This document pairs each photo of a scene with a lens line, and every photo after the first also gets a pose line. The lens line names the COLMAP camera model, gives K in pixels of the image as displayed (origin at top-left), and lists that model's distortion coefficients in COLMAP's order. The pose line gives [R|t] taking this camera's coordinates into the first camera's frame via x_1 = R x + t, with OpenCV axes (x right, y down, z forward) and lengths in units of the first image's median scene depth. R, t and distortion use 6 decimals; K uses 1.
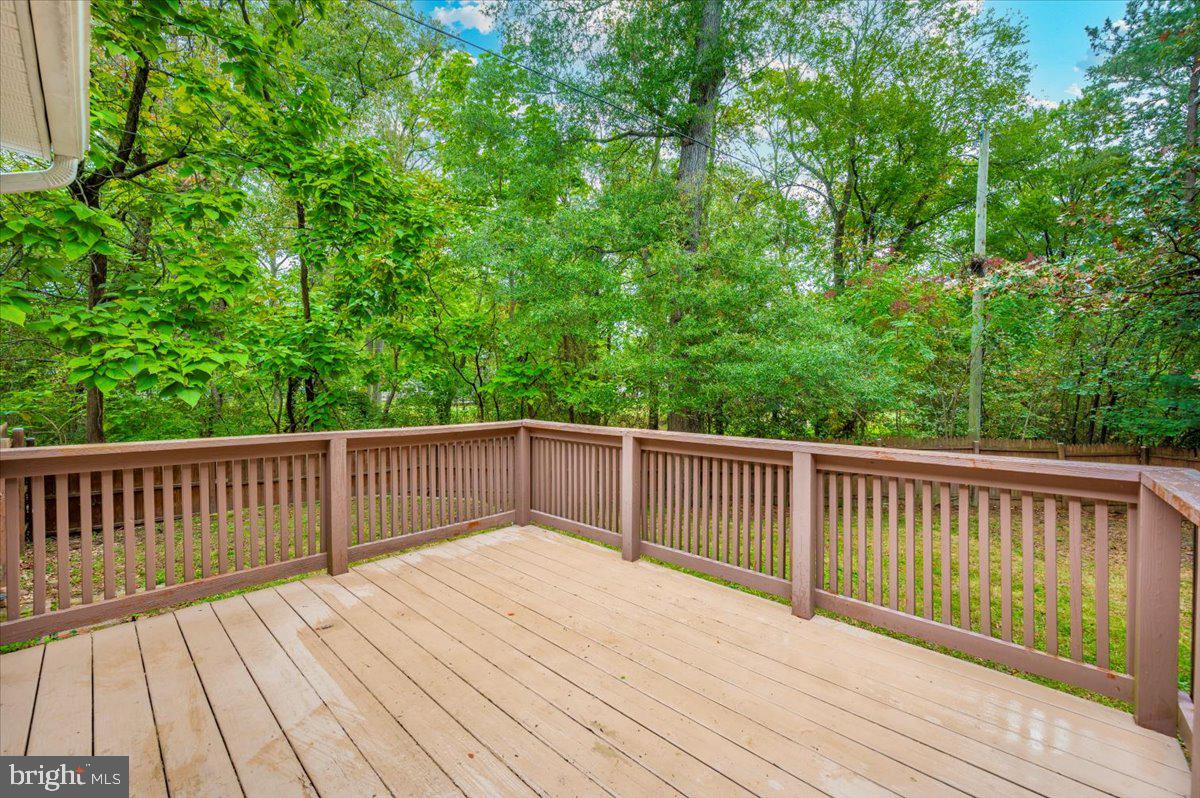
lens RADIAL K [[475.3, 0, 622.0], [0, 475.3, 402.3], [0, 0, 1]] dist [0.000215, 0.001045]
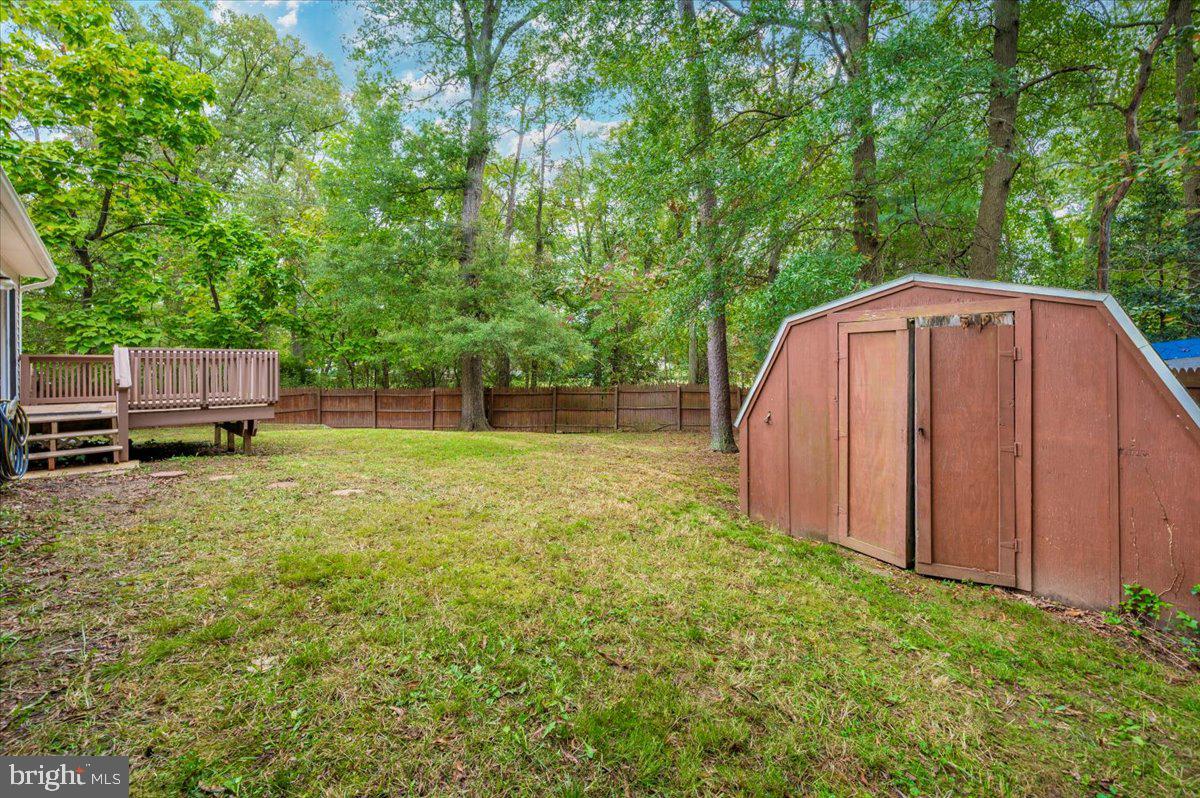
lens RADIAL K [[475.3, 0, 607.6], [0, 475.3, 368.9], [0, 0, 1]] dist [0.000215, 0.001045]
pose [[0.999300, -0.010373, -0.035946, 1.166139], [0.009464, 0.999634, -0.025353, 0.112950], [0.036196, 0.024995, 0.999032, -0.903295]]
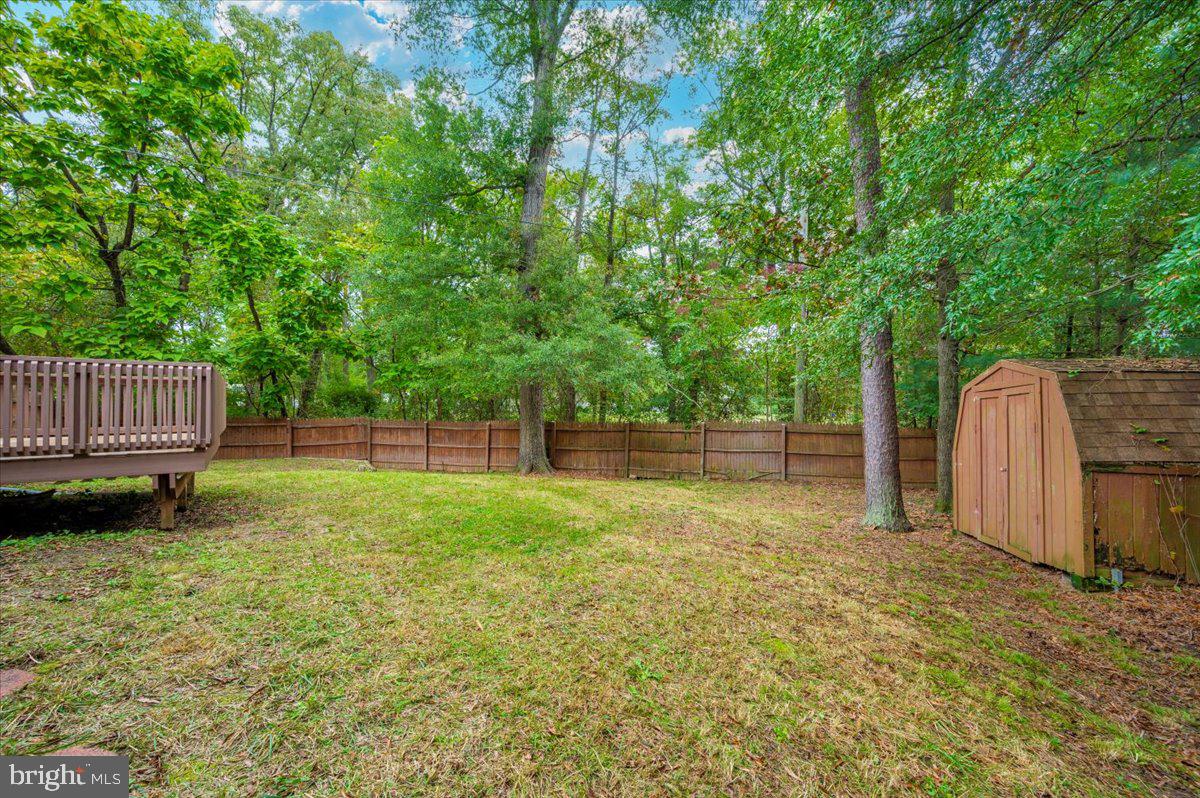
lens RADIAL K [[475.3, 0, 609.0], [0, 475.3, 398.8], [0, 0, 1]] dist [0.000215, 0.001045]
pose [[0.985473, 0.001710, -0.169821, 1.048429], [-0.007220, 0.999467, -0.031837, 0.103110], [0.169677, 0.032600, 0.984960, -0.388046]]
